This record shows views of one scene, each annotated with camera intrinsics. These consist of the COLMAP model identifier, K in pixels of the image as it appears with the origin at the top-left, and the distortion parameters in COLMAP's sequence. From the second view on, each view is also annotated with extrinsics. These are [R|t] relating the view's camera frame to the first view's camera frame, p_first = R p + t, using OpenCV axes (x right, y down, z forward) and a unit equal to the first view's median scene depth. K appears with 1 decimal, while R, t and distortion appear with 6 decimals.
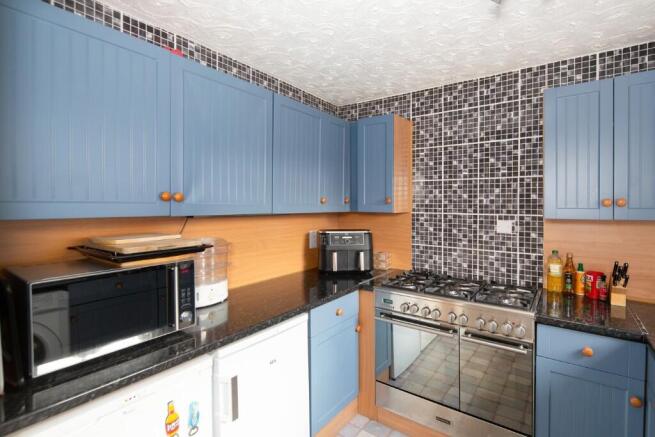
lens RADIAL K [[314.9, 0, 328.4], [0, 314.9, 207.9], [0, 0, 1]] dist [-0.015650, -0.000781]
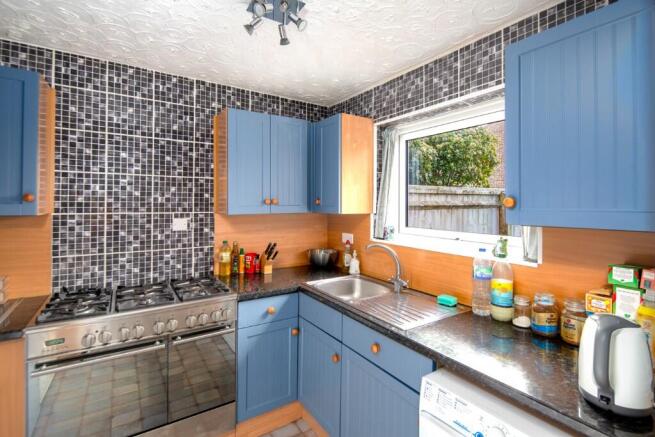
lens RADIAL K [[314.9, 0, 332.9], [0, 314.9, 199.9], [0, 0, 1]] dist [-0.015650, -0.000781]
pose [[0.321775, 0.008627, 0.946777, -0.260721], [0.010012, 0.999872, -0.012514, -0.002325], [-0.946763, 0.013506, 0.321647, 0.191931]]
